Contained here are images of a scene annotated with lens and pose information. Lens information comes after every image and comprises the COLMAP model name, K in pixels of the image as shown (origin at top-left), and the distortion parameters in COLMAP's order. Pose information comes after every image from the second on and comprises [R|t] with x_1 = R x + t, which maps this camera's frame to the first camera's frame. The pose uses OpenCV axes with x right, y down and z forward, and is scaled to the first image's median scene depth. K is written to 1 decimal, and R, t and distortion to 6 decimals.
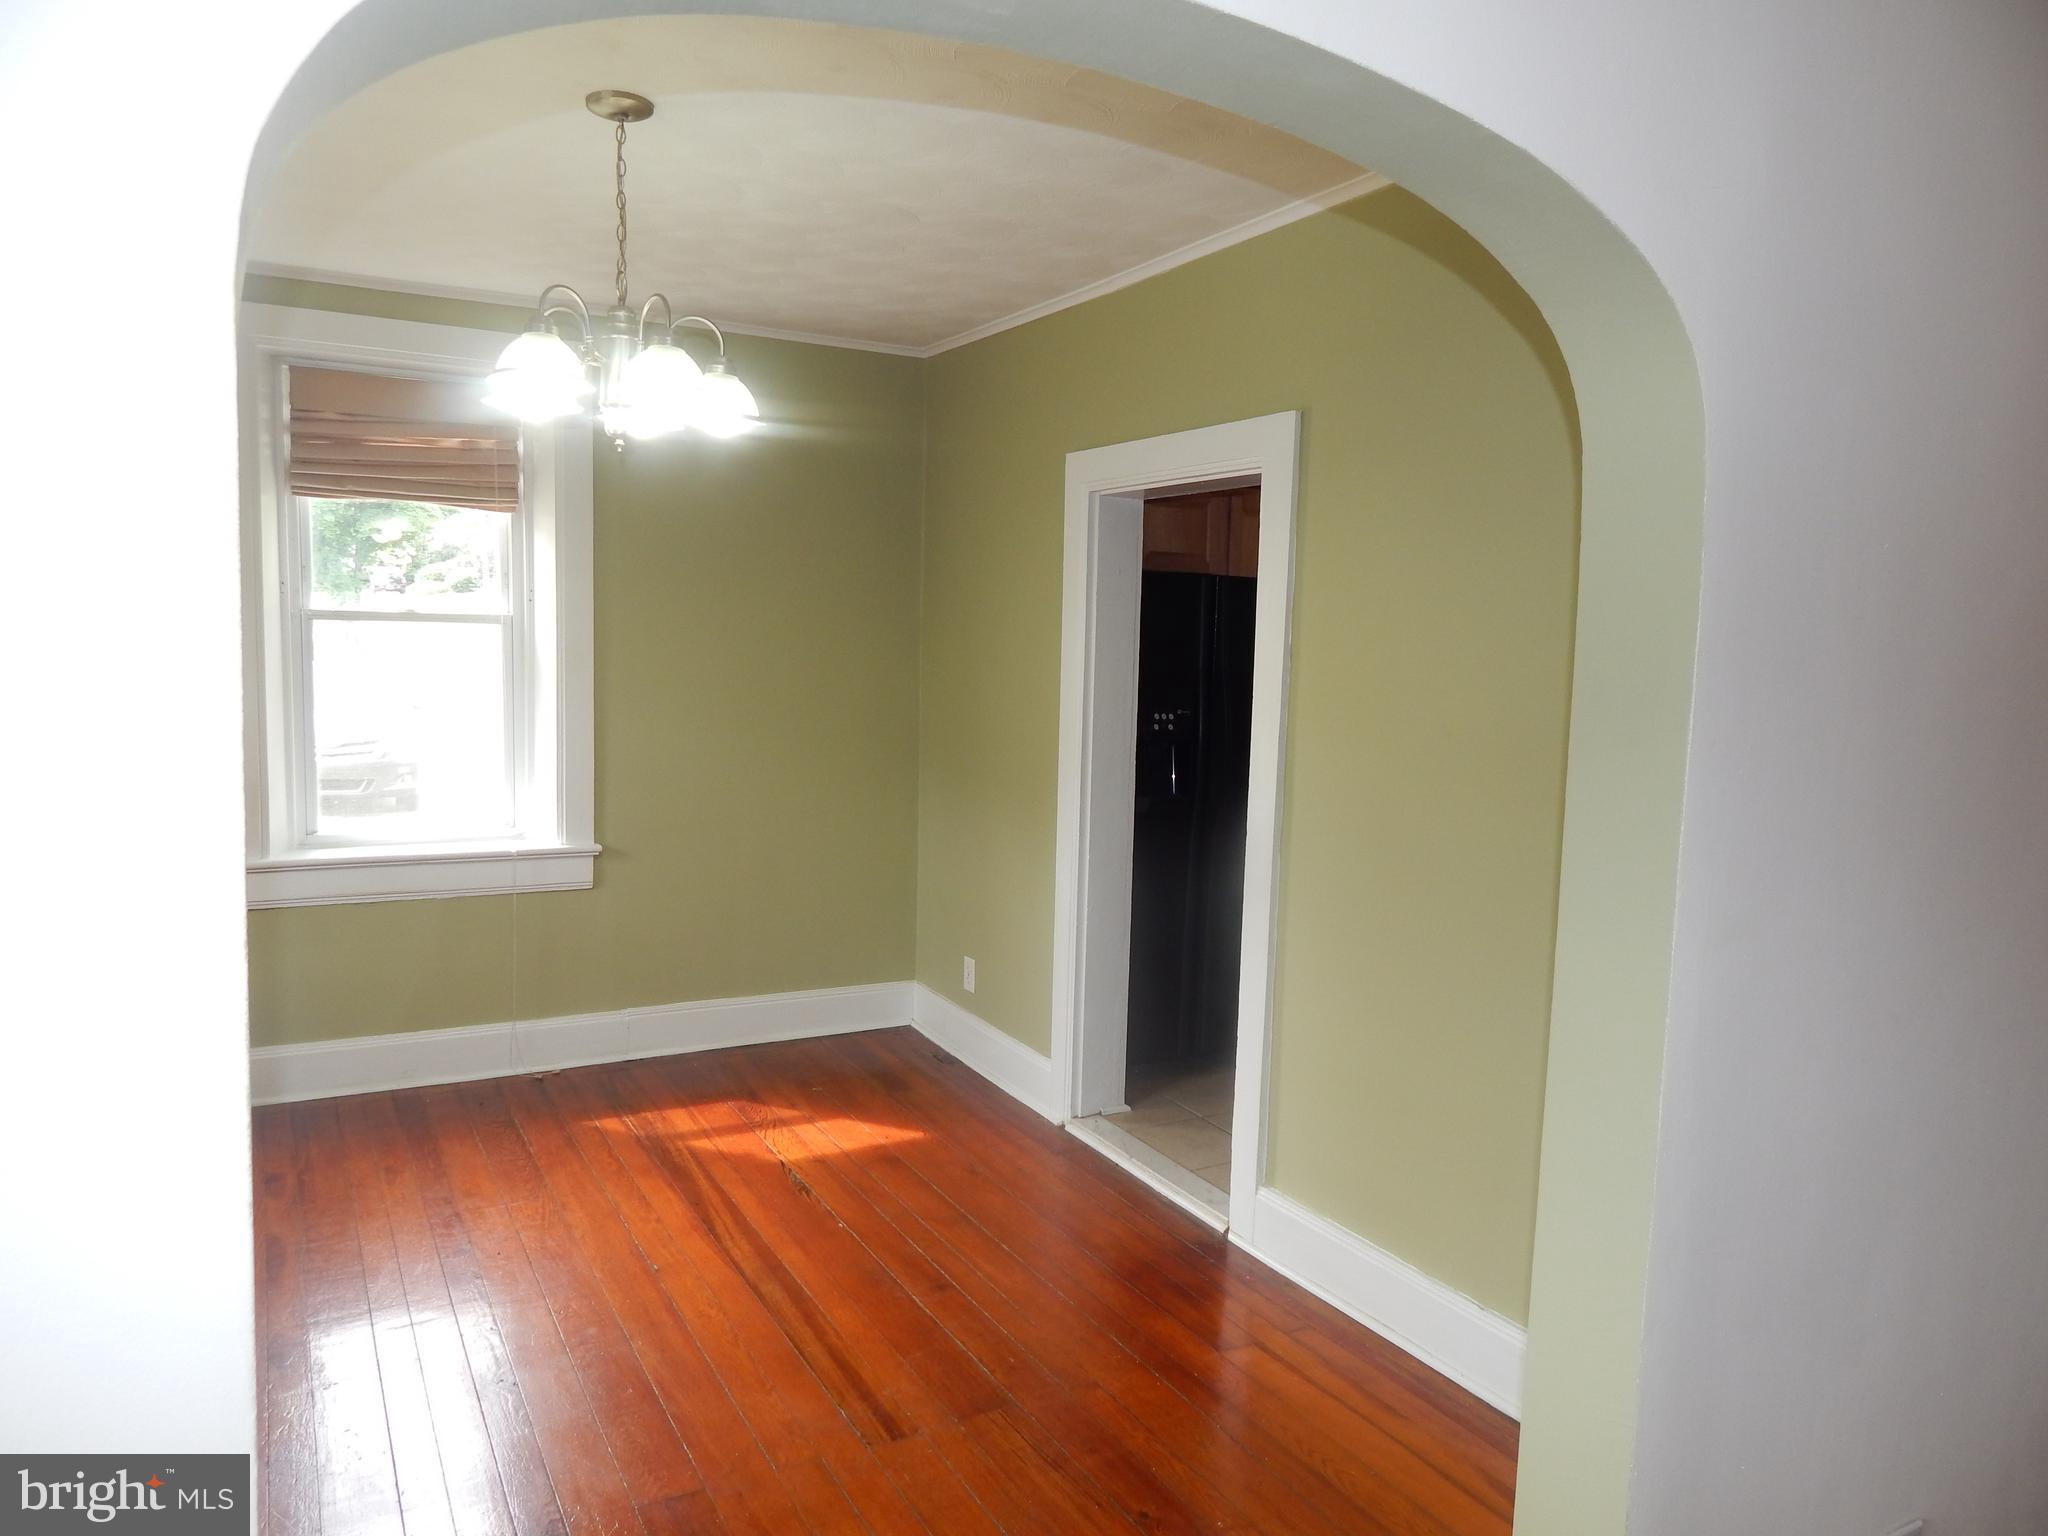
lens RADIAL K [[1323.2, 0, 1024.0], [0, 1323.2, 768.0], [0, 0, 1]] dist [-0.007853, -0.006190]
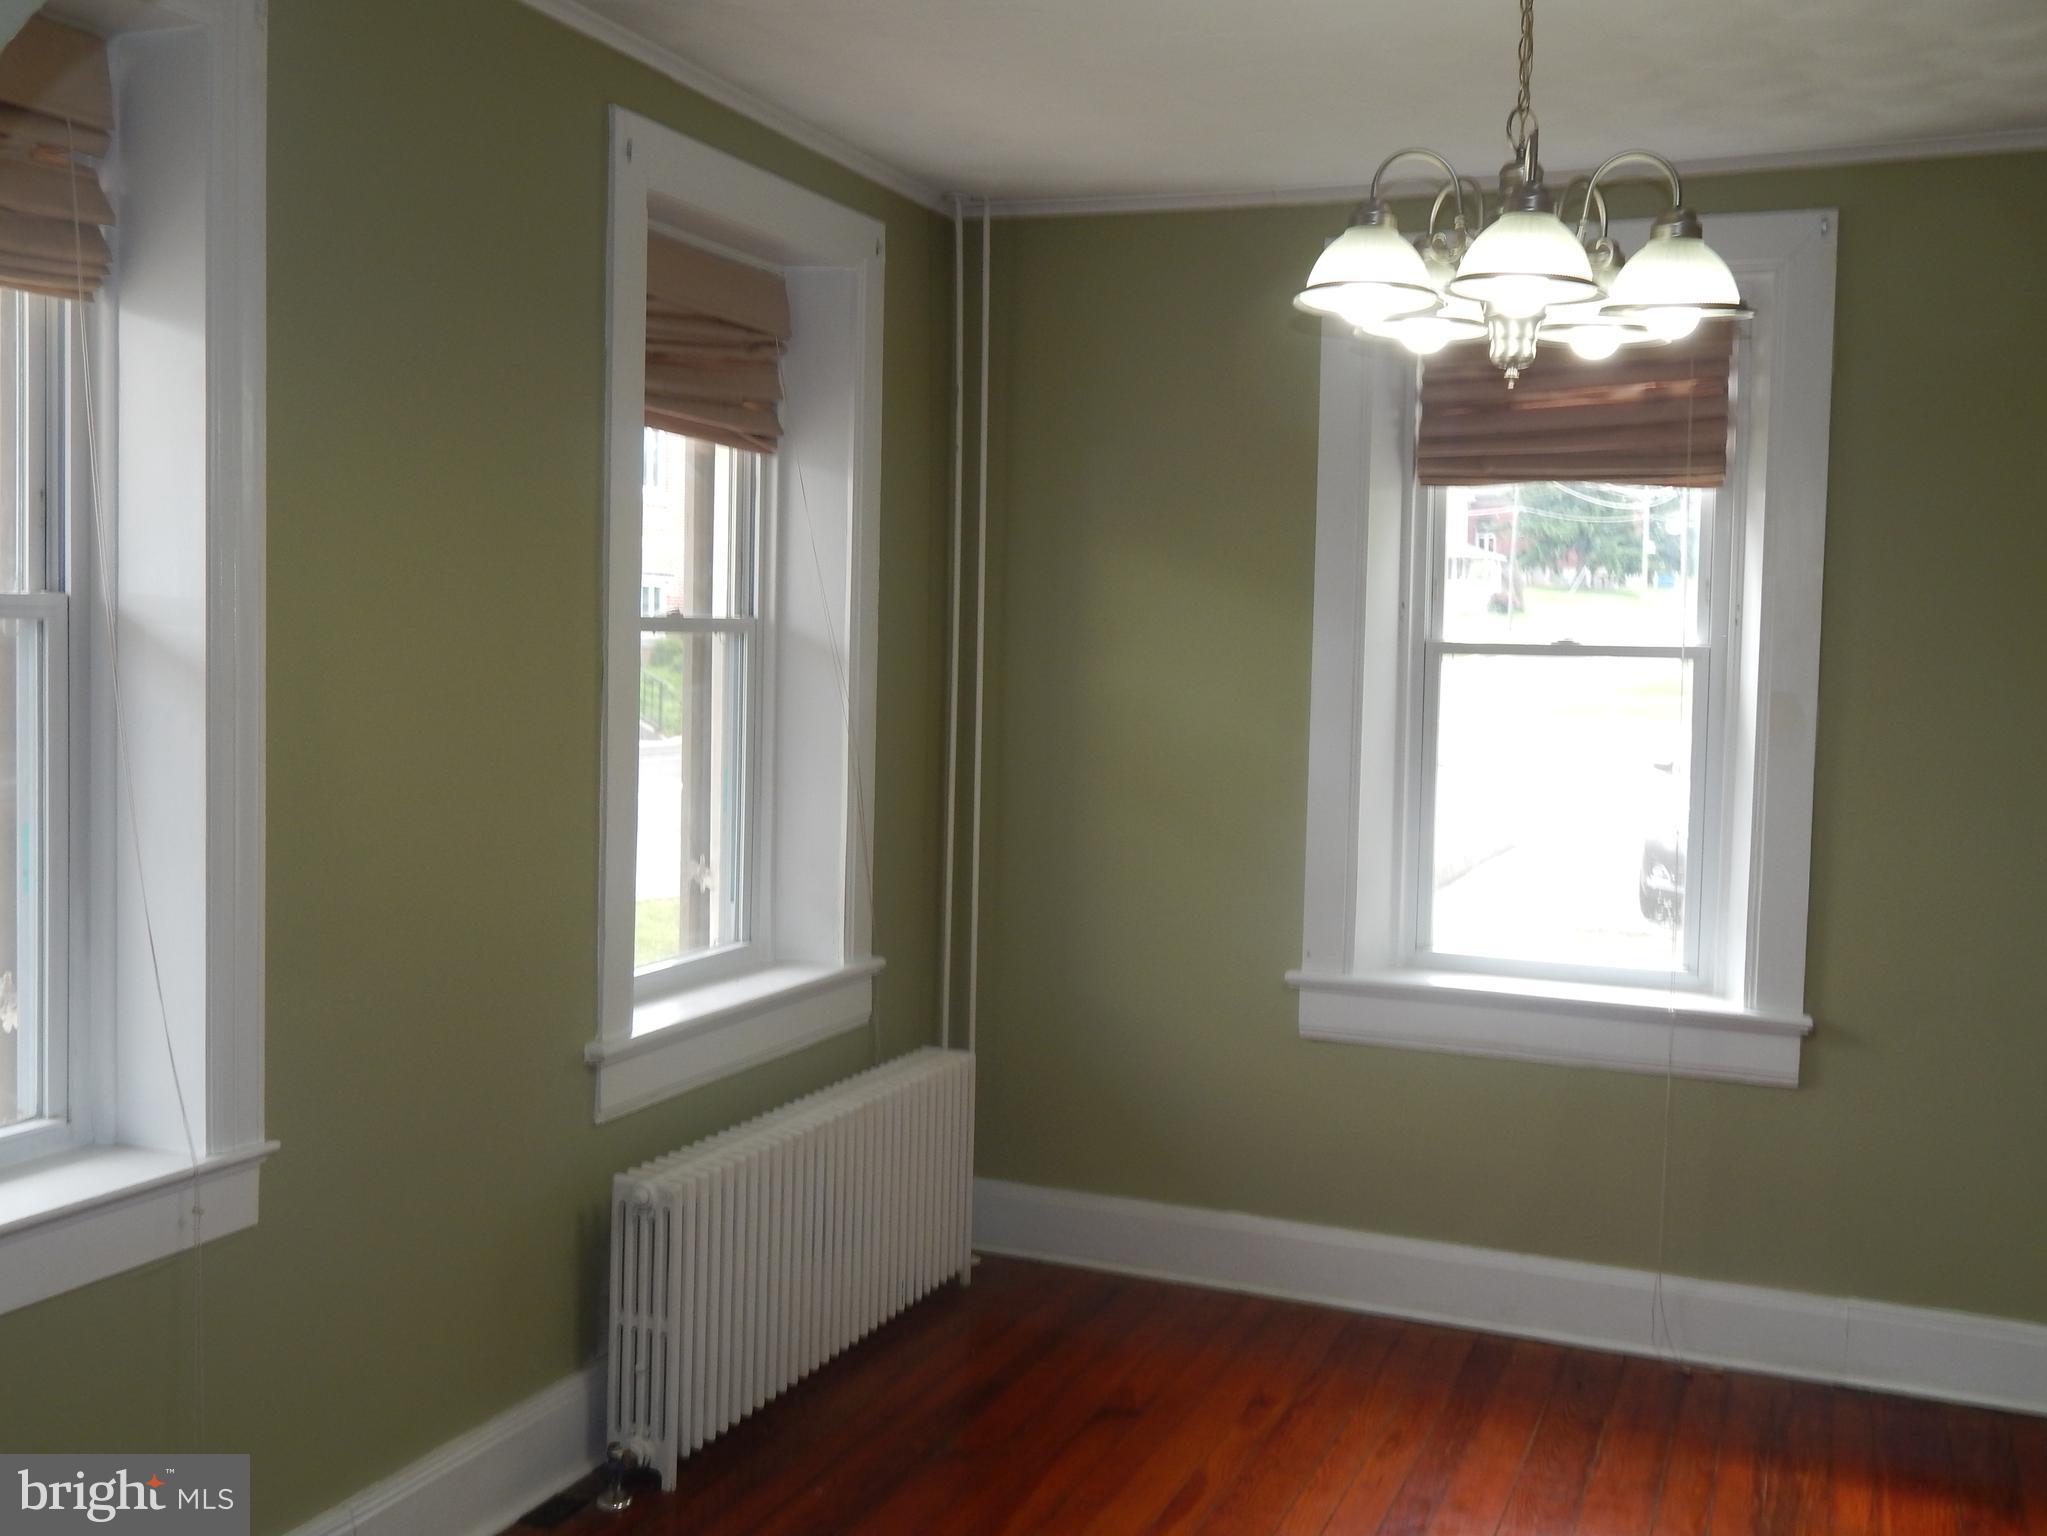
lens RADIAL K [[2010.3, 0, 1023.5], [0, 2010.3, 768.0], [0, 0, 1]] dist [0.001962, -0.009456]
pose [[0.613956, 0.035258, -0.788552, 0.192834], [-0.078506, 0.996776, -0.016555, -0.013749], [0.785427, 0.072070, 0.614745, 0.140603]]
